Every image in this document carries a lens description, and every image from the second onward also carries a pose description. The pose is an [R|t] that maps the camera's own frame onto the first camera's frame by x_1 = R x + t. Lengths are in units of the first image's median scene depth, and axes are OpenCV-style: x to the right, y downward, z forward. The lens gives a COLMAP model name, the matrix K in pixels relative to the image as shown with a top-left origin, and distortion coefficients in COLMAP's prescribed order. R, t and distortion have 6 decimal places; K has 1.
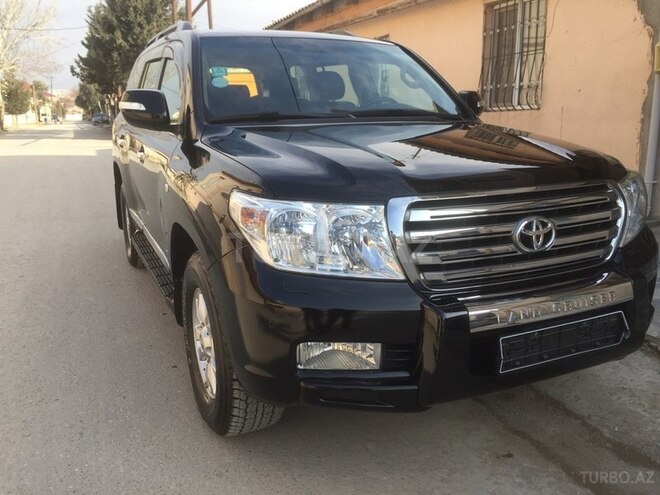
lens RADIAL K [[562.9, 0, 330.3], [0, 562.9, 246.8], [0, 0, 1]] dist [0.062822, -0.067681]
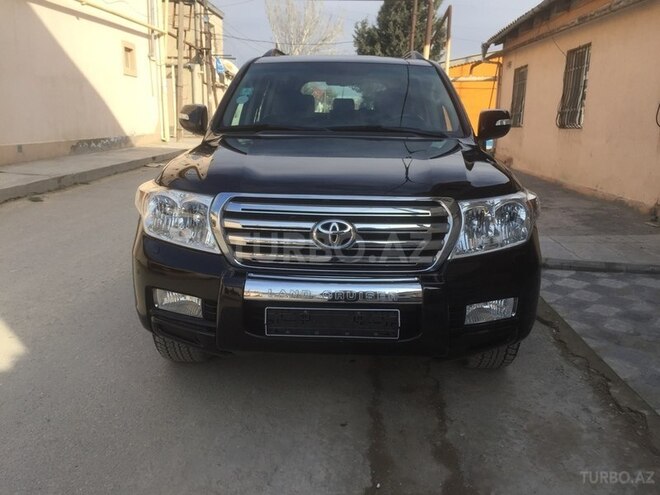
lens RADIAL K [[562.9, 0, 332.5], [0, 562.9, 250.7], [0, 0, 1]] dist [0.062822, -0.067681]
pose [[0.893385, 0.130617, -0.429886, 0.391516], [-0.132606, 0.990841, 0.025477, -0.007691], [0.429276, 0.034244, 0.902524, -0.037323]]
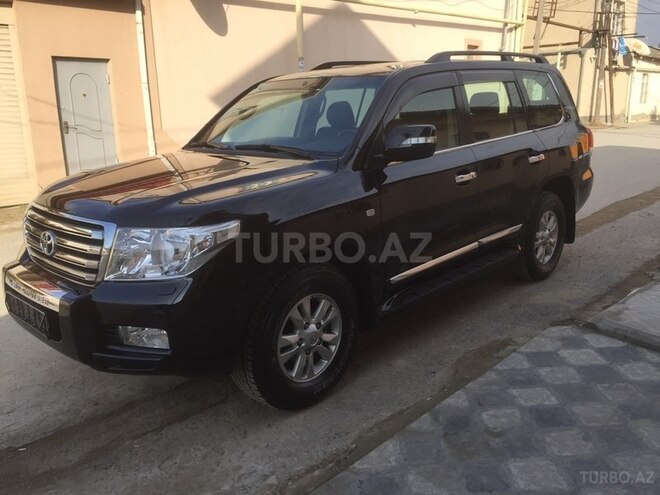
lens RADIAL K [[562.9, 0, 331.7], [0, 562.9, 245.5], [0, 0, 1]] dist [0.062822, -0.067681]
pose [[0.366297, 0.230192, -0.901575, 0.882106], [-0.203396, 0.965294, 0.163824, -0.183238], [0.907996, 0.123368, 0.400405, 0.480041]]
